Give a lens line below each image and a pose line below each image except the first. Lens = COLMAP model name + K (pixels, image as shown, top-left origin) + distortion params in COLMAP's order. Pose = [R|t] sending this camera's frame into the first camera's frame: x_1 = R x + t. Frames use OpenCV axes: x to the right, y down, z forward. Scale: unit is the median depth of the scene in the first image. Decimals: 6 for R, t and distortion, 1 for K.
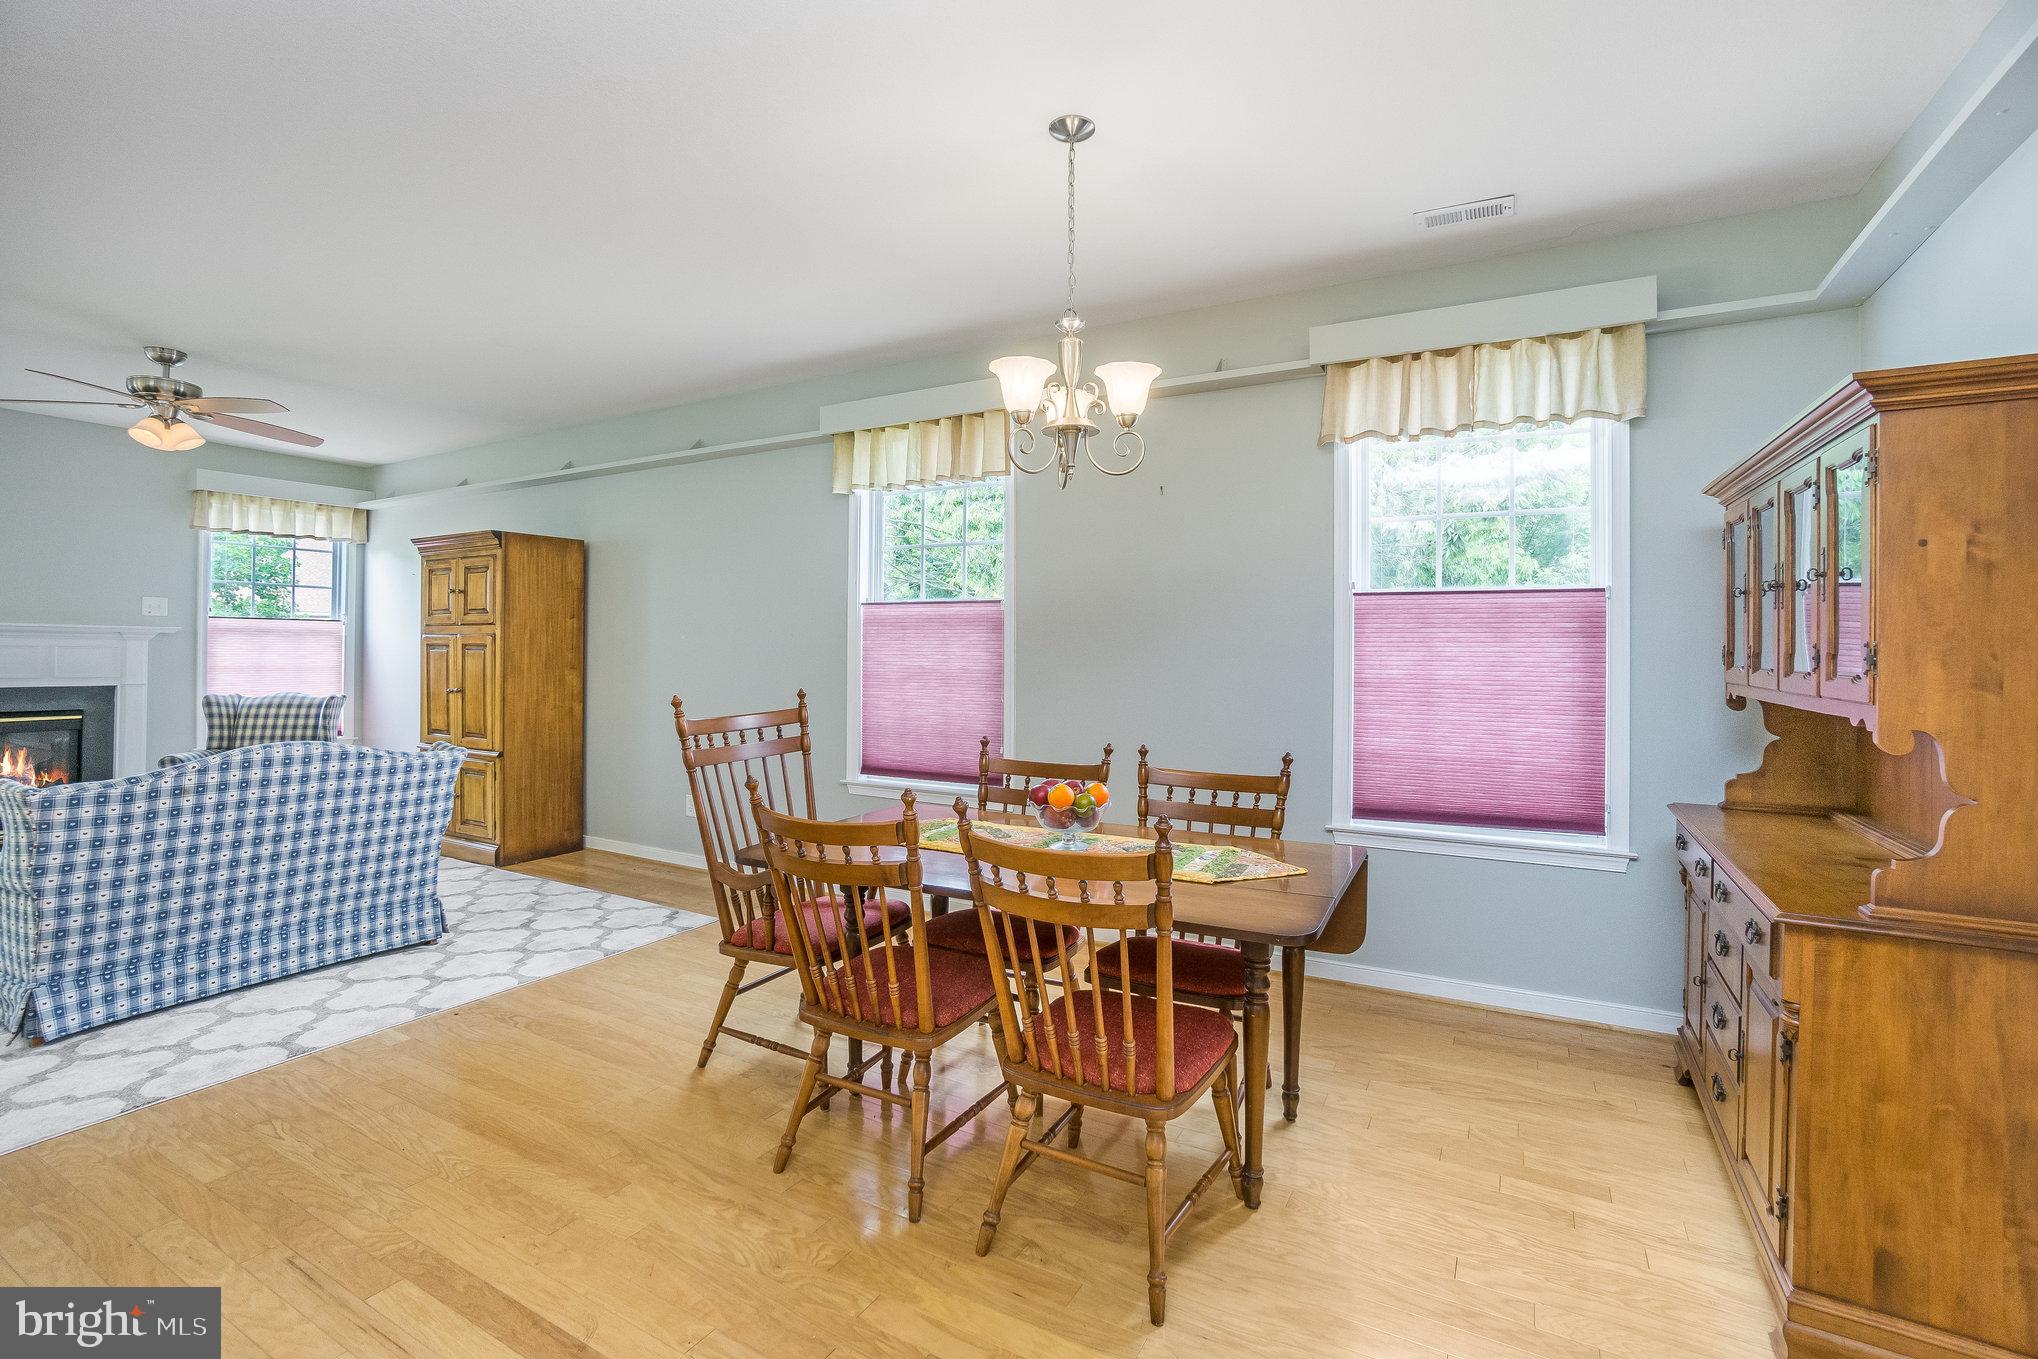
lens RADIAL K [[901.7, 0, 1023.9], [0, 901.7, 641.4], [0, 0, 1]] dist [-0.042491, 0.019977]
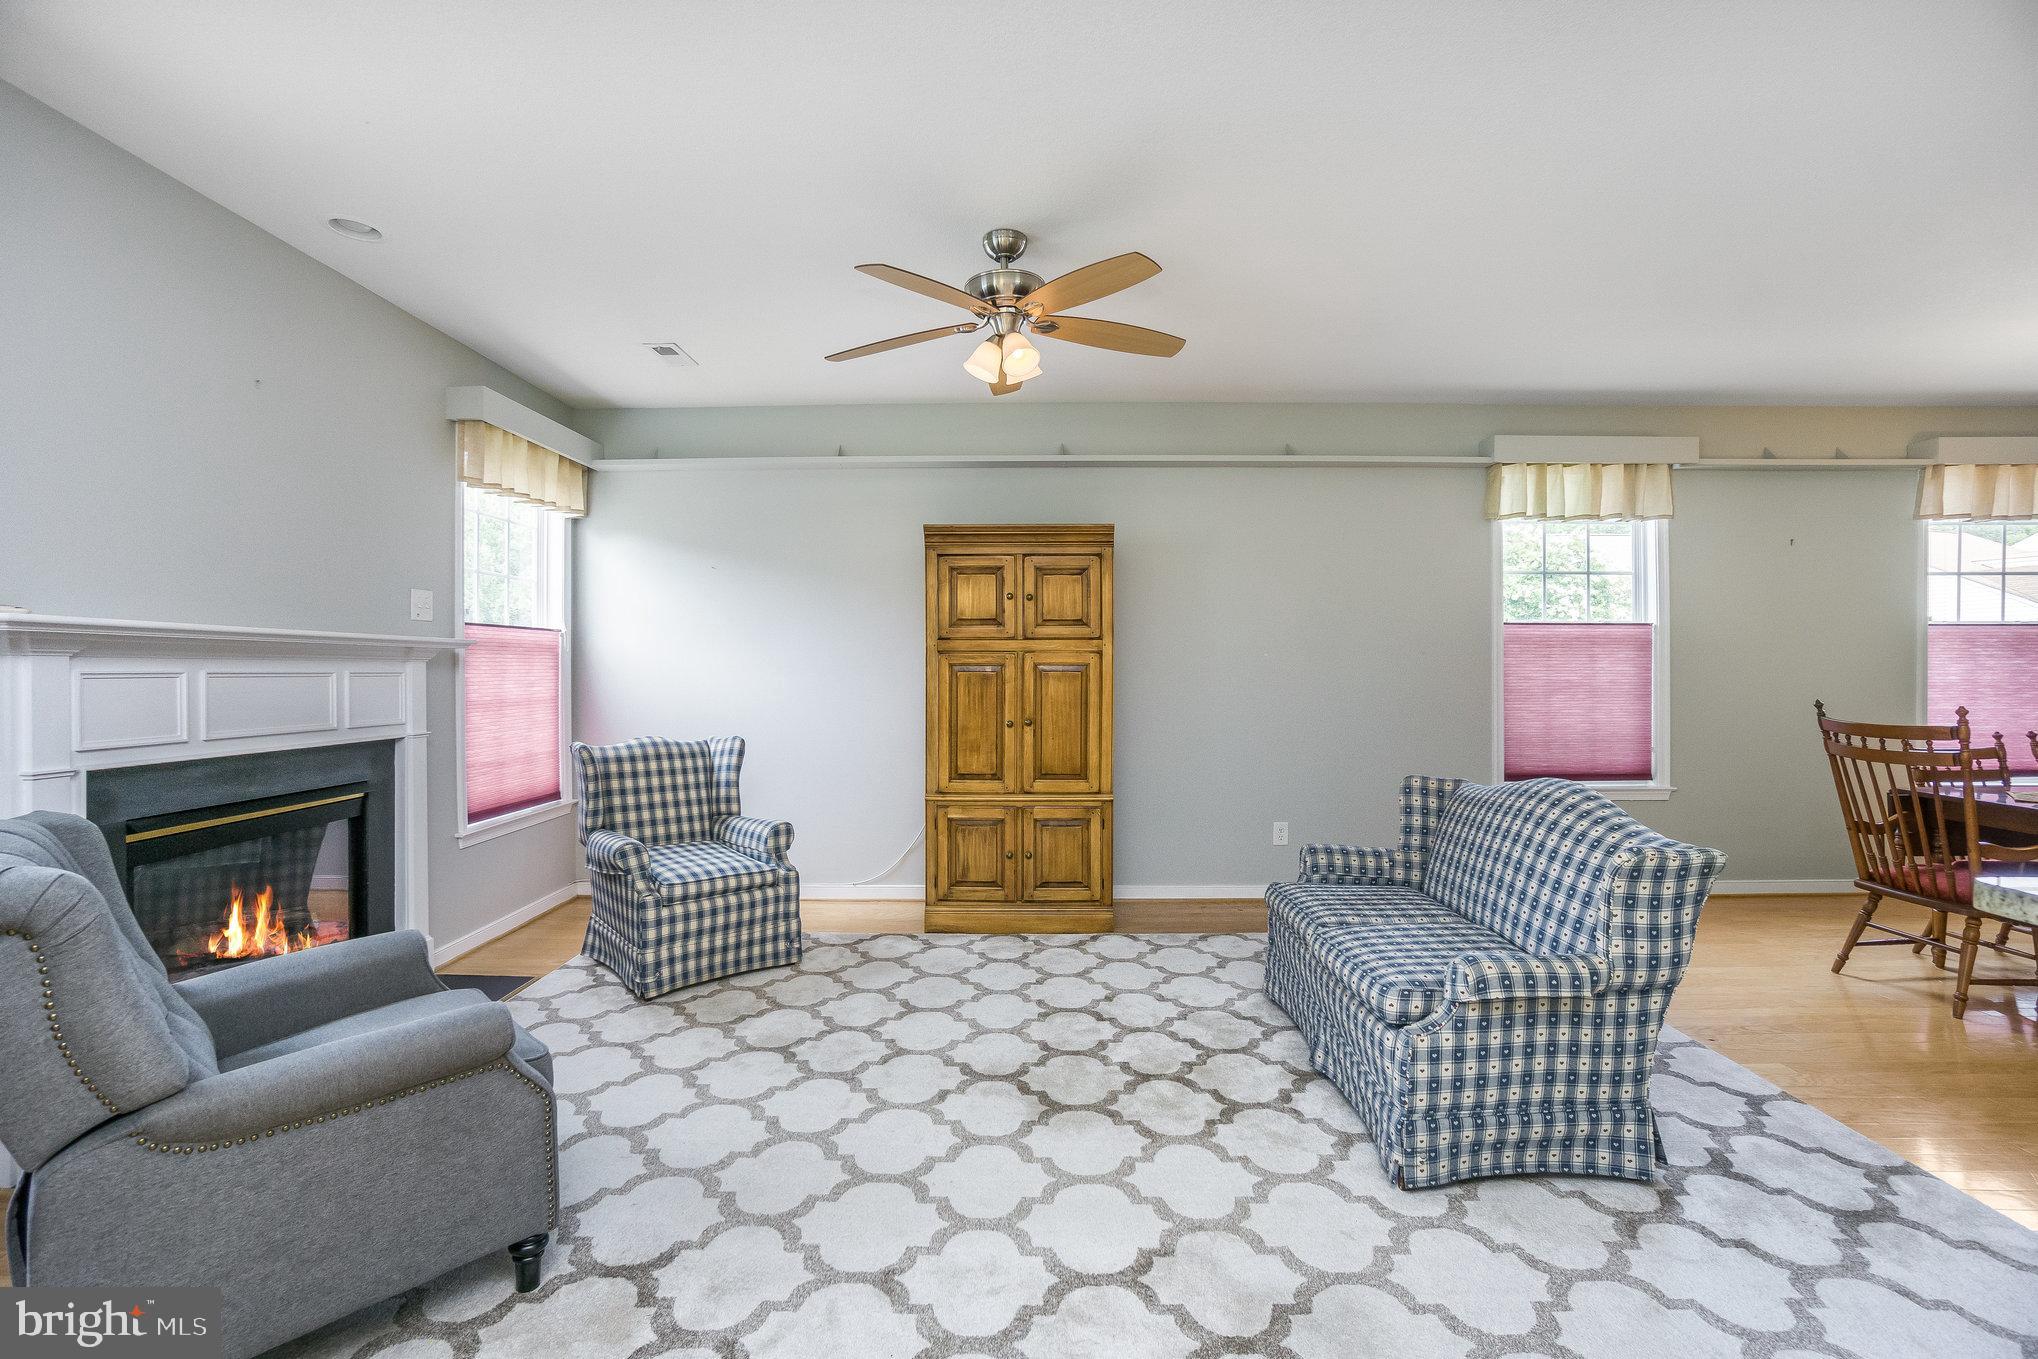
lens RADIAL K [[921.2, 0, 1015.8], [0, 921.2, 659.9], [0, 0, 1]] dist [-0.029511, 0.000458]
pose [[0.872984, -0.004099, 0.487731, -1.037601], [0.002765, 0.999990, 0.003455, -0.002994], [-0.487741, -0.001668, 0.872987, 0.283364]]
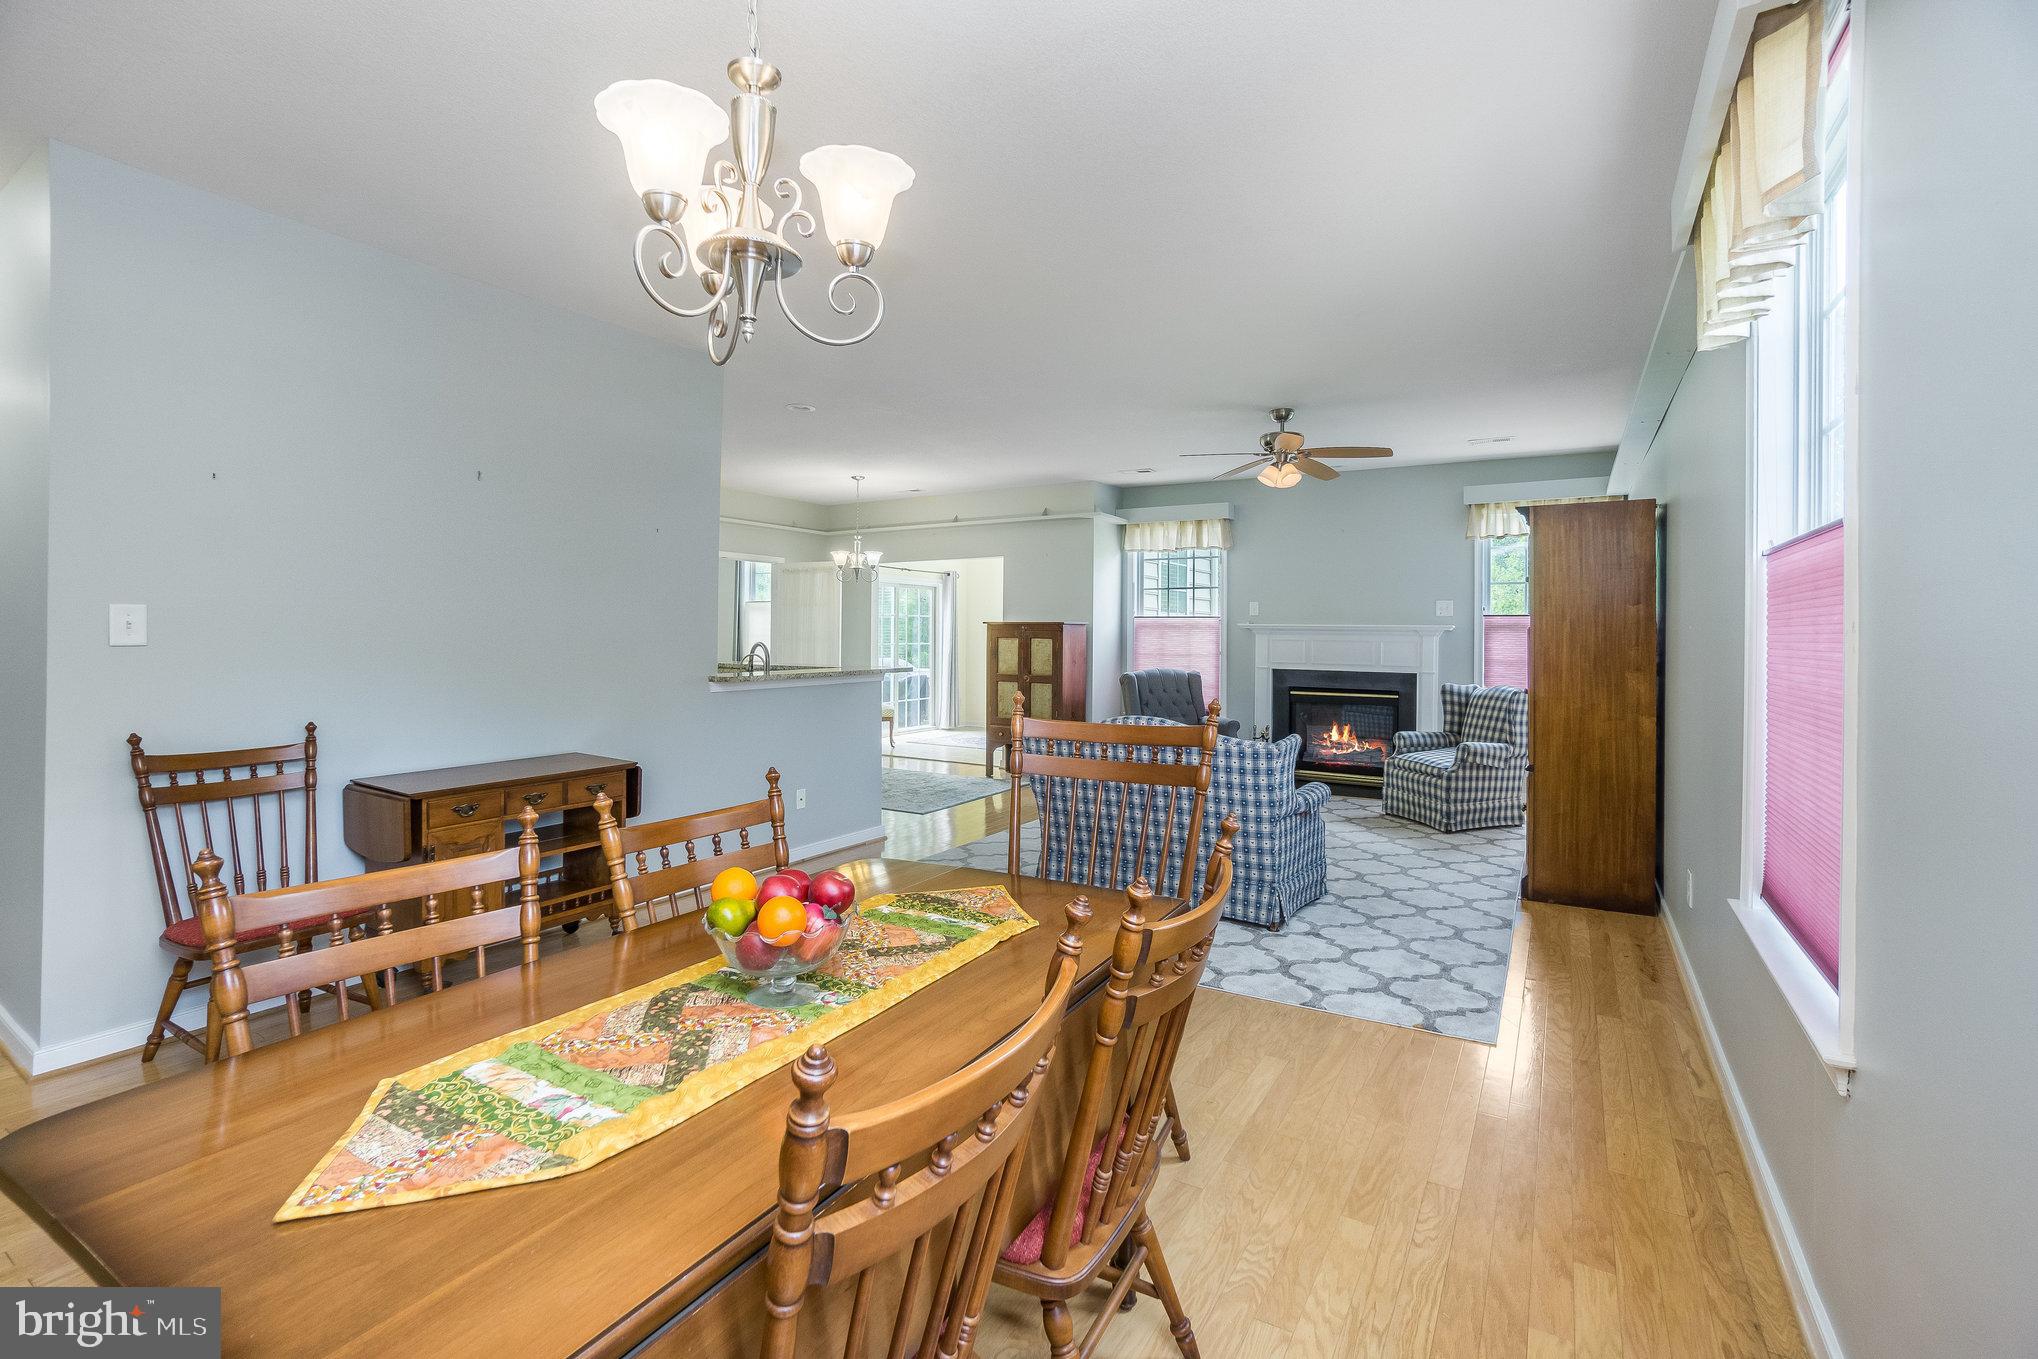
lens RADIAL K [[902.9, 0, 1036.9], [0, 902.9, 631.3], [0, 0, 1]] dist [-0.032356, 0.000029]
pose [[-0.012037, -0.010496, -0.999872, 0.262415], [-0.000364, 0.999945, -0.010493, 0.004761], [0.999927, 0.000237, -0.012040, 0.513590]]
